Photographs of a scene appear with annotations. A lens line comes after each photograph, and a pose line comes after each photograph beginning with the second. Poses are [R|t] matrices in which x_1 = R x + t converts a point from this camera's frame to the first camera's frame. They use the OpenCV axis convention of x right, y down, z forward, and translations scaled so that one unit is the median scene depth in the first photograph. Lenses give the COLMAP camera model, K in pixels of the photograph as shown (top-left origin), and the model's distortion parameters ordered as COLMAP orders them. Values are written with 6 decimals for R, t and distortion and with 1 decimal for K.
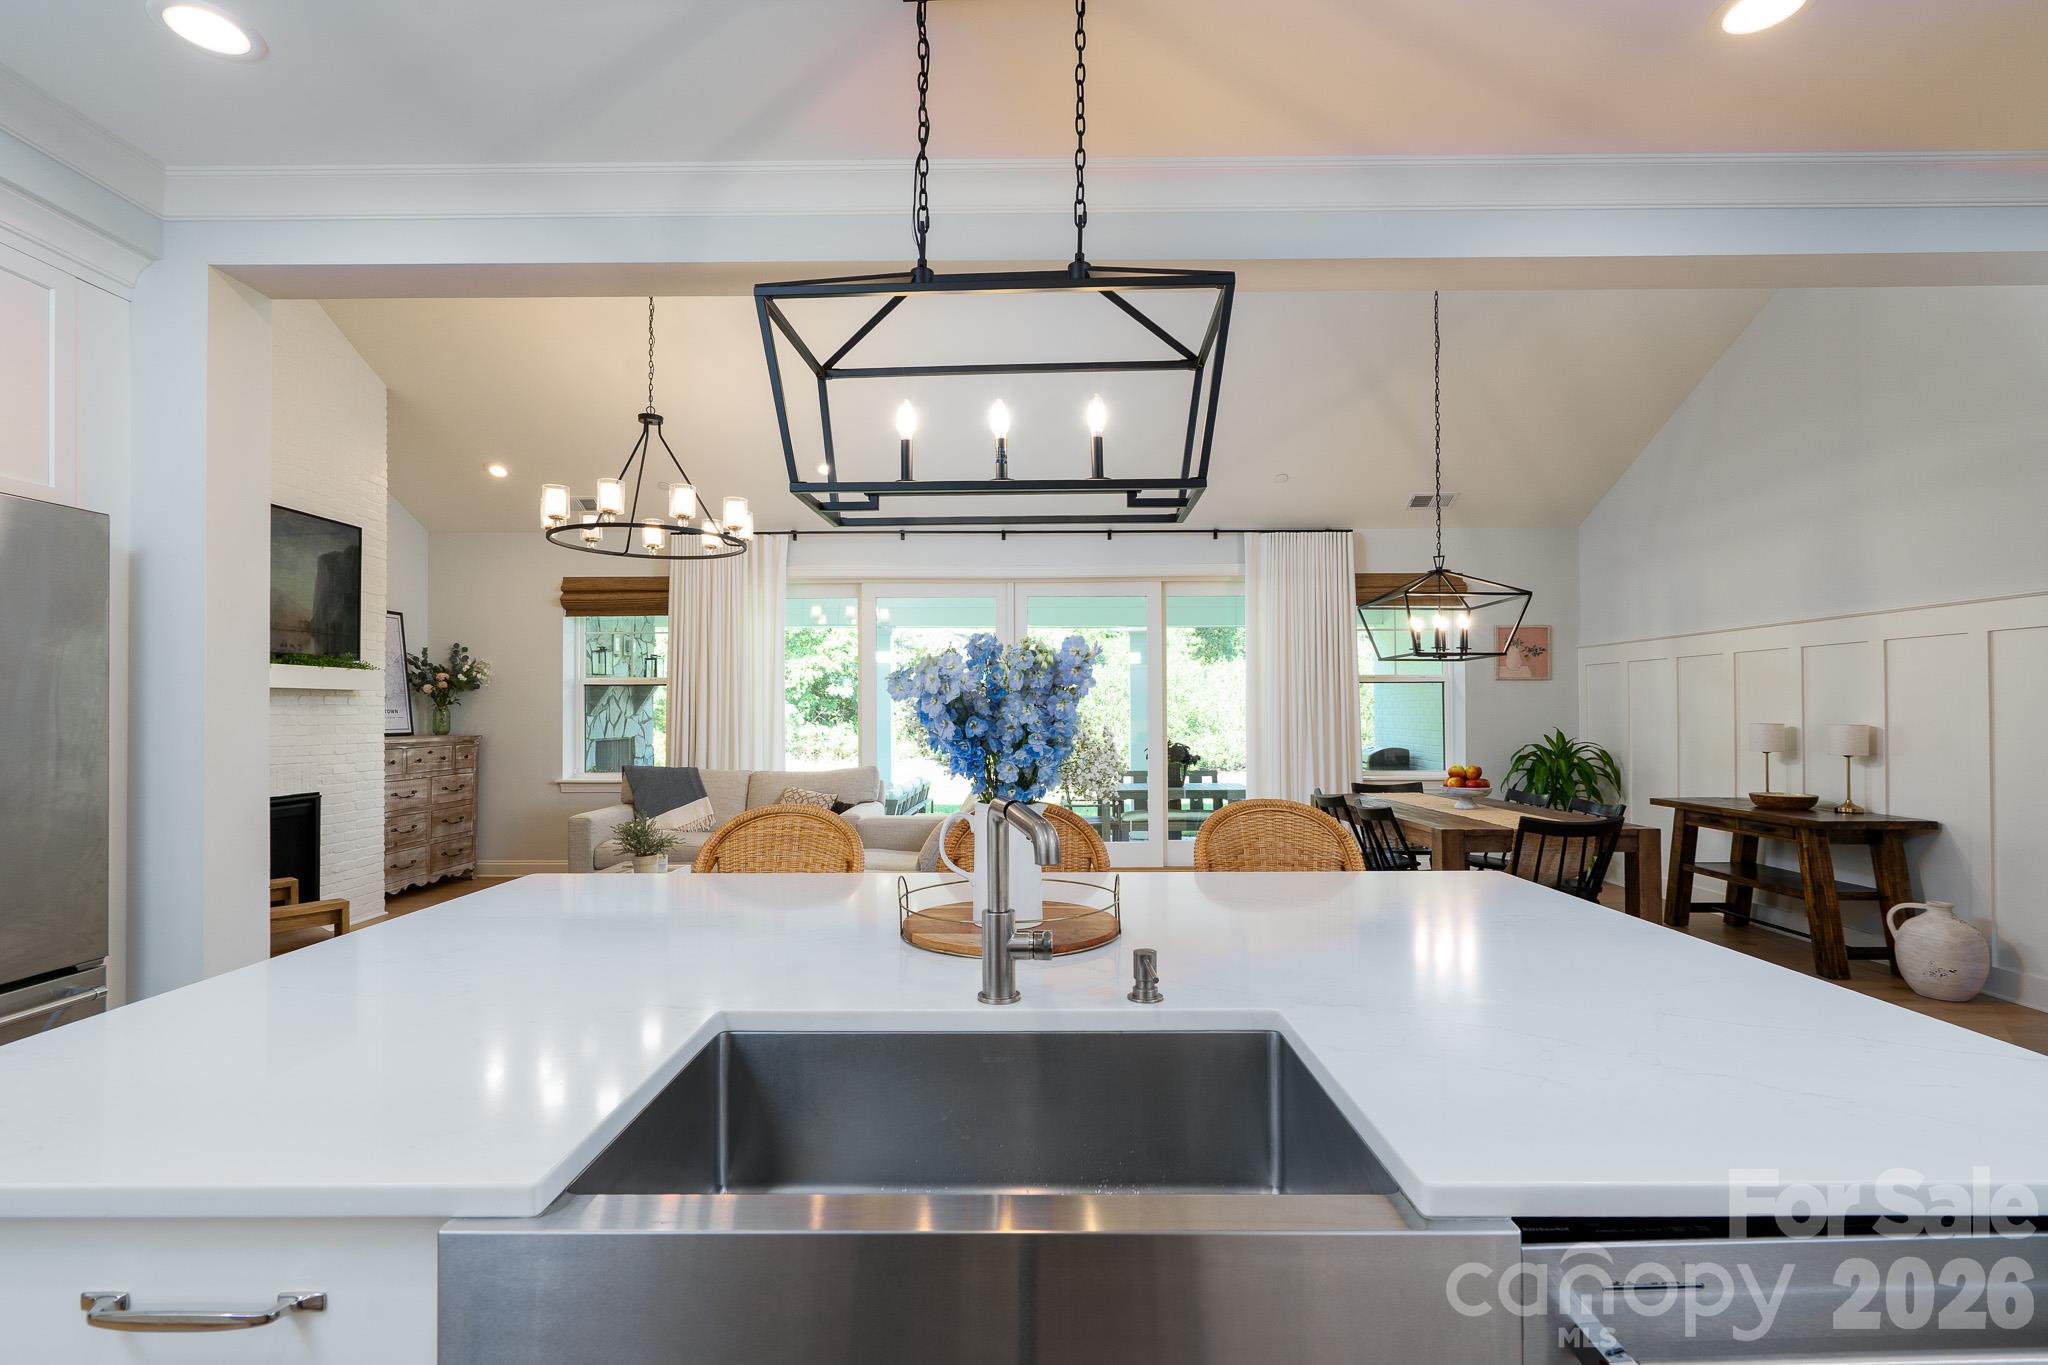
lens RADIAL K [[934.5, 0, 1029.0], [0, 934.5, 694.6], [0, 0, 1]] dist [-0.007174, 0.002398]
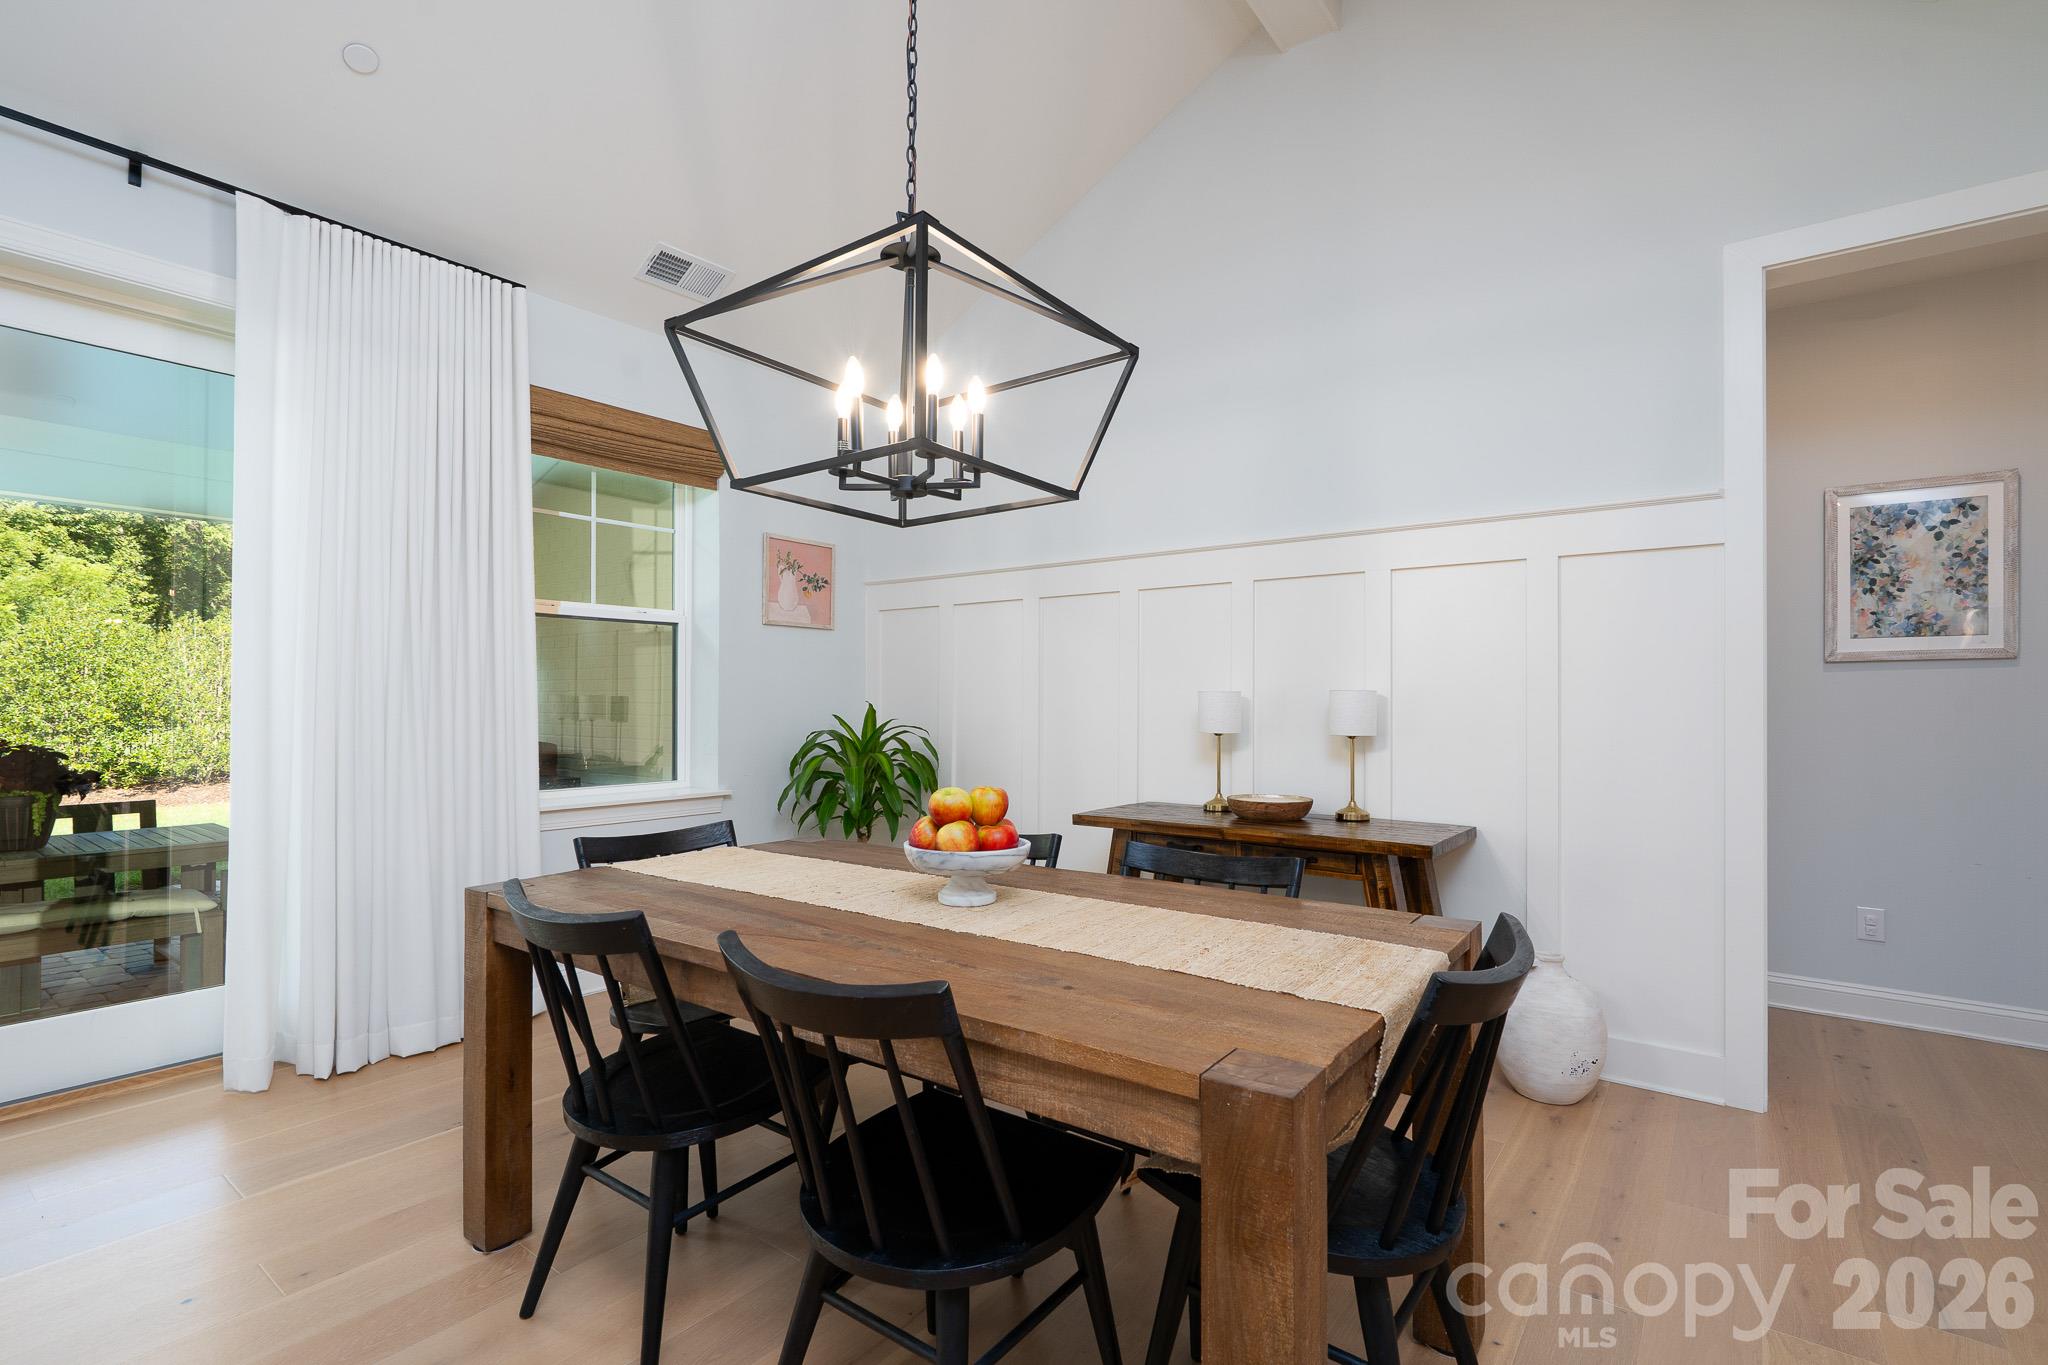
lens RADIAL K [[934.5, 0, 1013.1], [0, 934.5, 698.8], [0, 0, 1]] dist [-0.007174, 0.002398]
pose [[0.602372, 0.009479, 0.798159, 0.127665], [-0.021084, 0.999770, 0.004039, 0.027565], [-0.797937, -0.019261, 0.602433, 0.544448]]
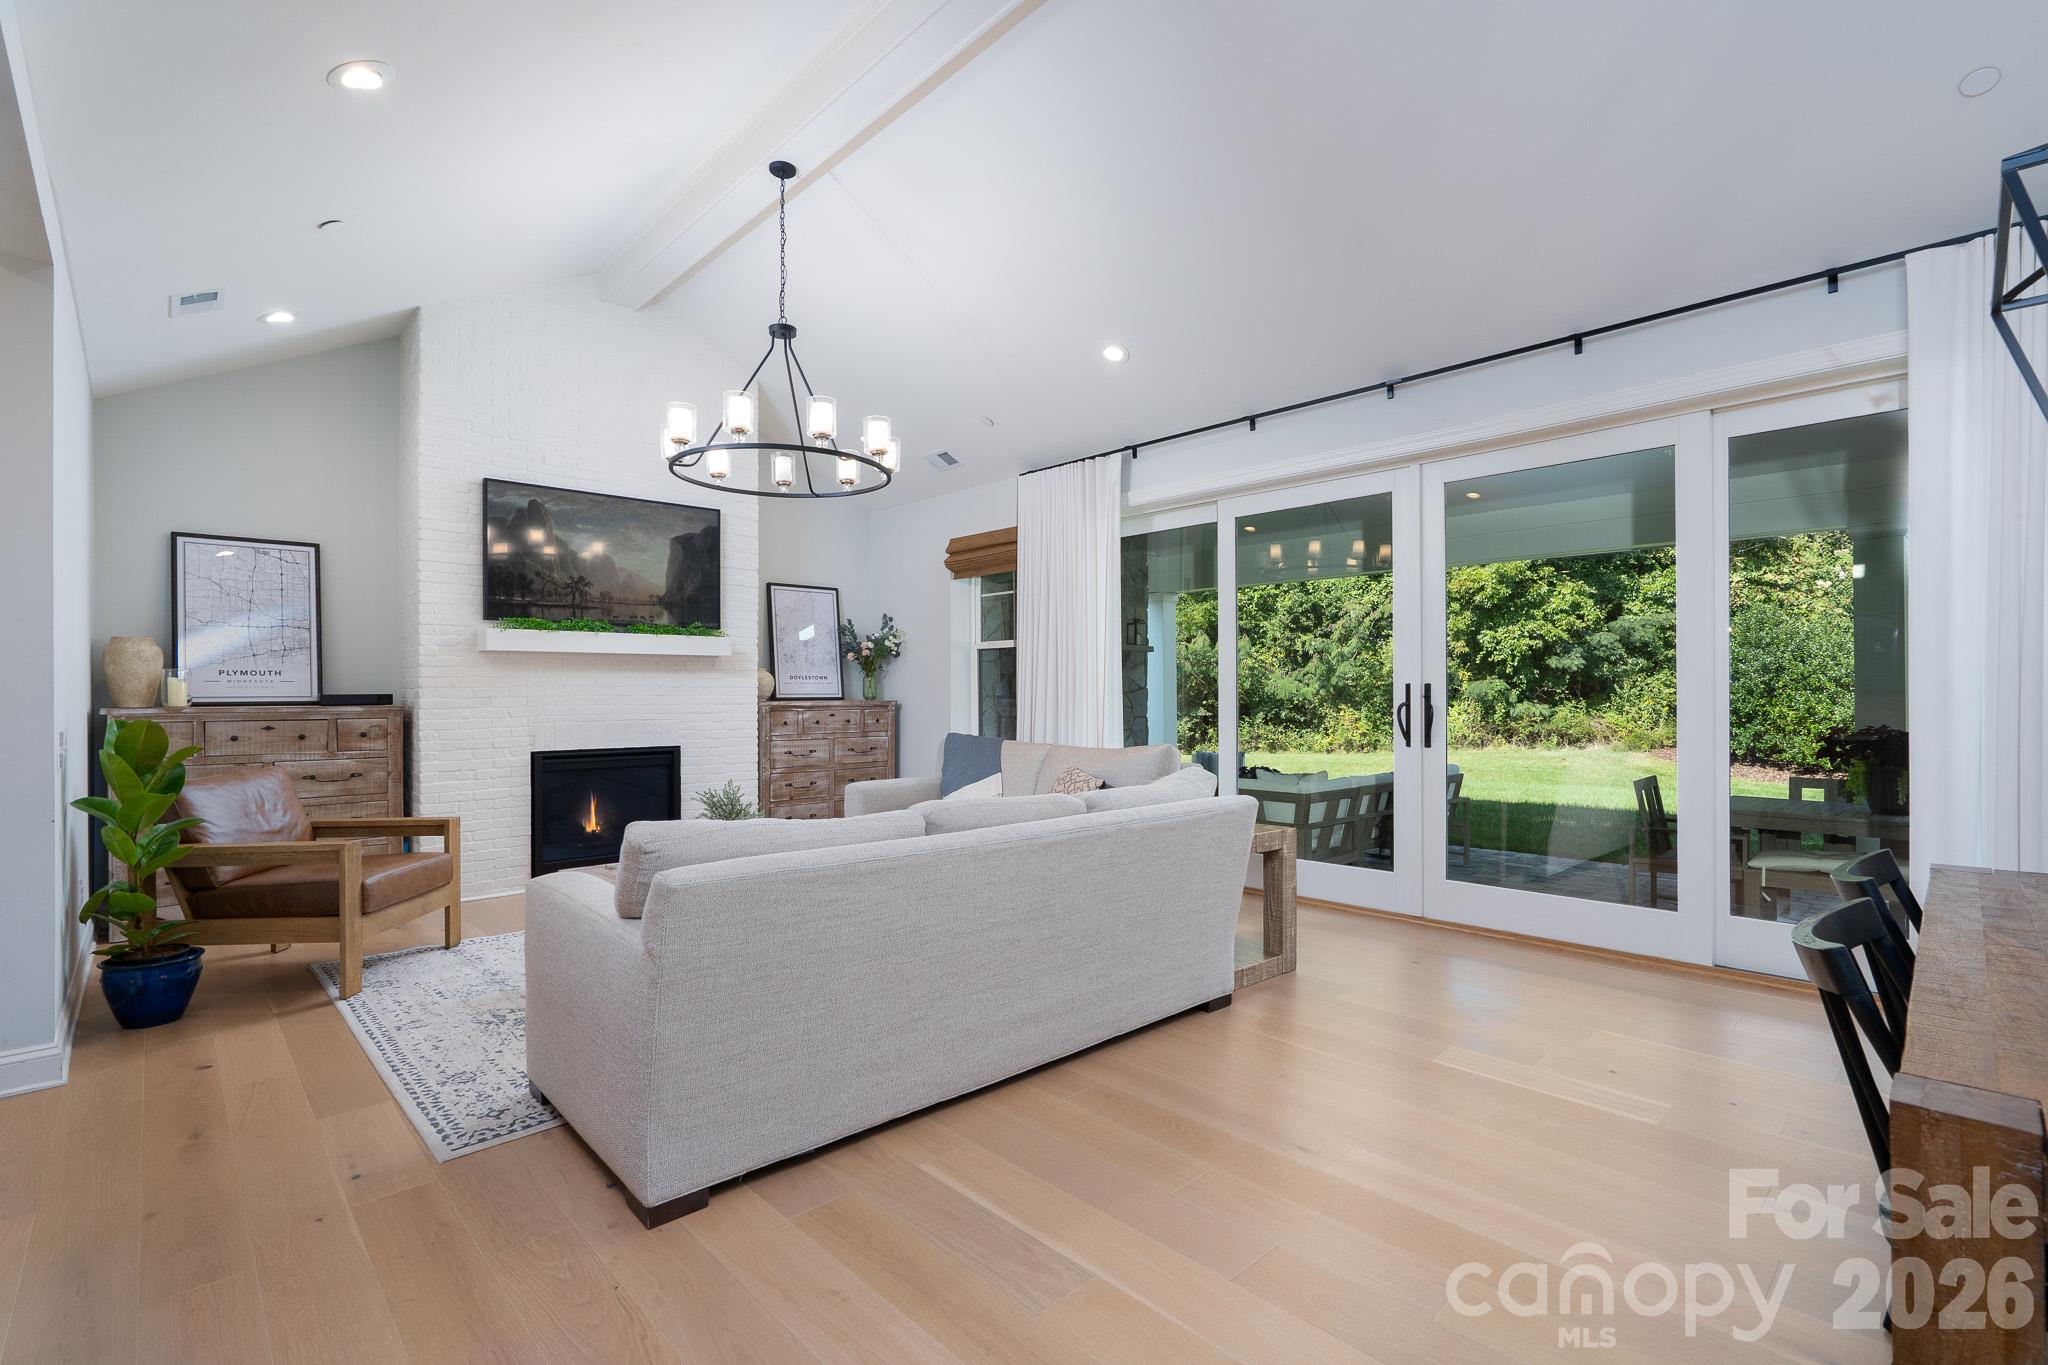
lens RADIAL K [[934.5, 0, 1024.8], [0, 934.5, 696.5], [0, 0, 1]] dist [-0.007174, 0.002398]
pose [[0.688865, 0.003158, -0.724882, 0.279644], [0.013259, 0.999768, 0.016956, 0.024504], [0.724768, -0.021292, 0.688664, 0.413142]]
